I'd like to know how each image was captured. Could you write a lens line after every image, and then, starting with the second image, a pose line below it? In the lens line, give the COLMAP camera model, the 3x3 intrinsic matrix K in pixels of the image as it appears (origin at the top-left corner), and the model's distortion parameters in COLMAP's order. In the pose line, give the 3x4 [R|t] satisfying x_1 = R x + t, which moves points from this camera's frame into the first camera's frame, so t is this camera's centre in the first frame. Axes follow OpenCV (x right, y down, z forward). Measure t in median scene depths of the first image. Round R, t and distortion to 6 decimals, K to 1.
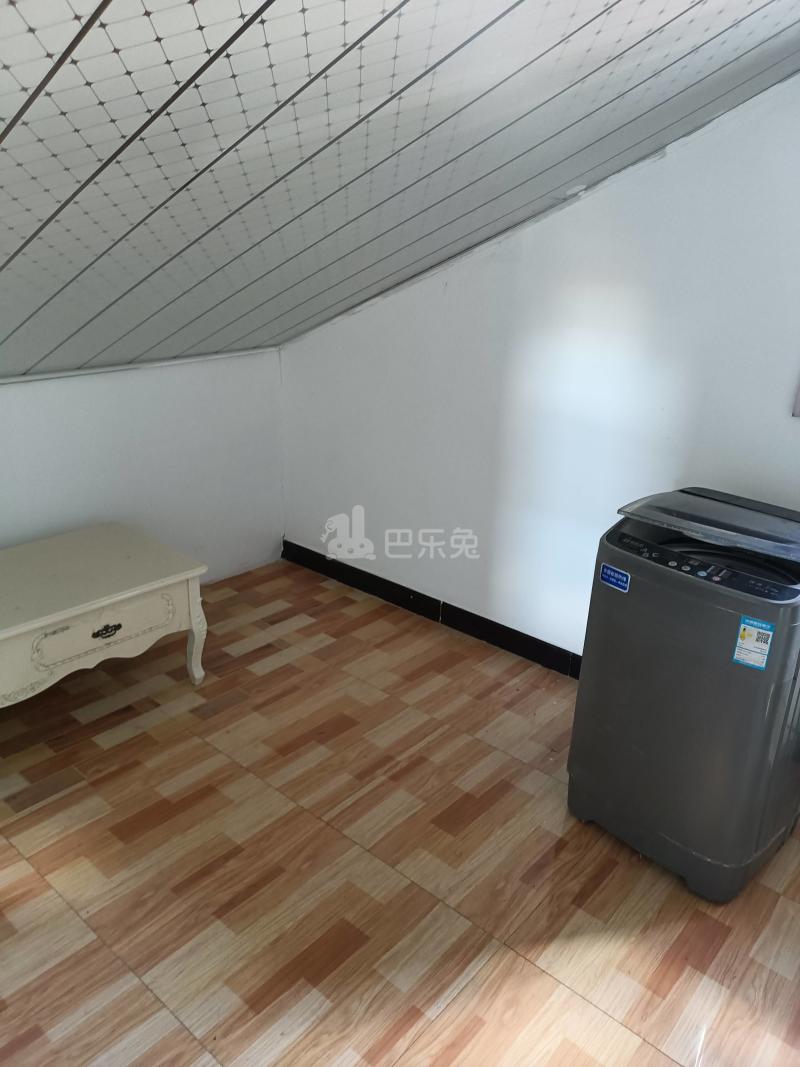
lens RADIAL K [[781.8, 0, 403.3], [0, 781.8, 515.8], [0, 0, 1]] dist [0.043454, -0.048664]
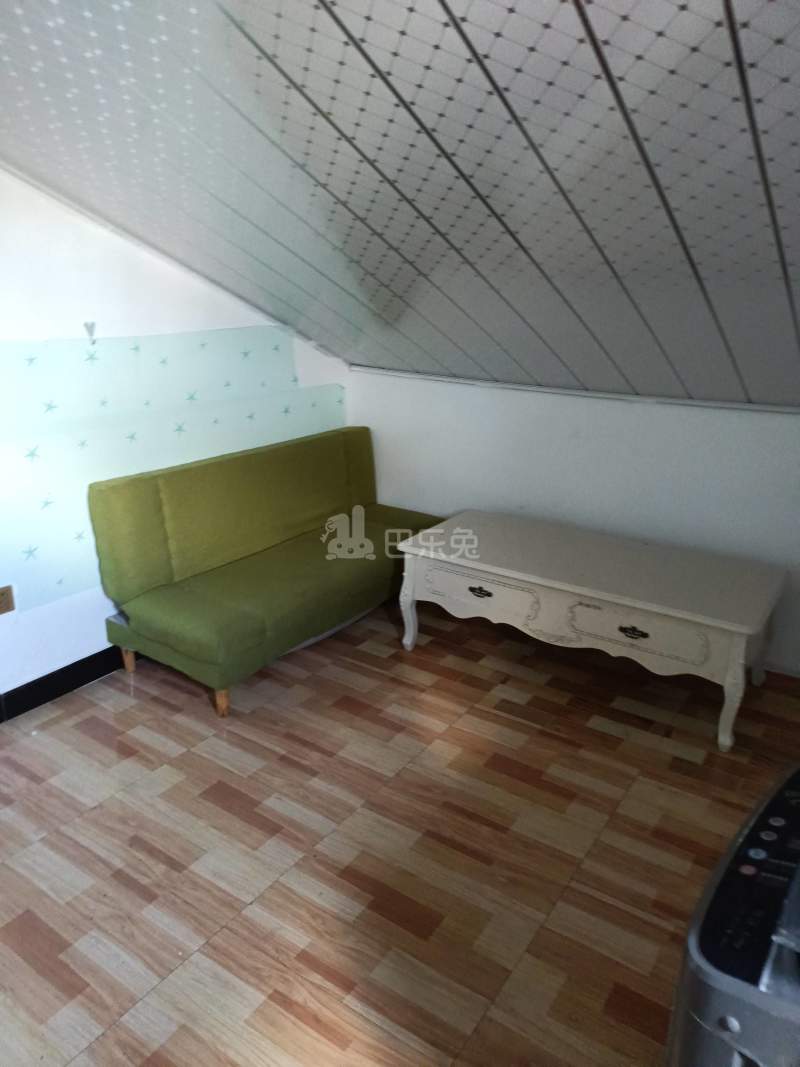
lens RADIAL K [[781.8, 0, 403.3], [0, 781.8, 515.8], [0, 0, 1]] dist [0.043454, -0.048664]
pose [[0.113999, 0.249391, -0.961670, 0.702978], [-0.328951, 0.922854, 0.200330, -0.135068], [0.937441, 0.293505, 0.187242, 0.567963]]
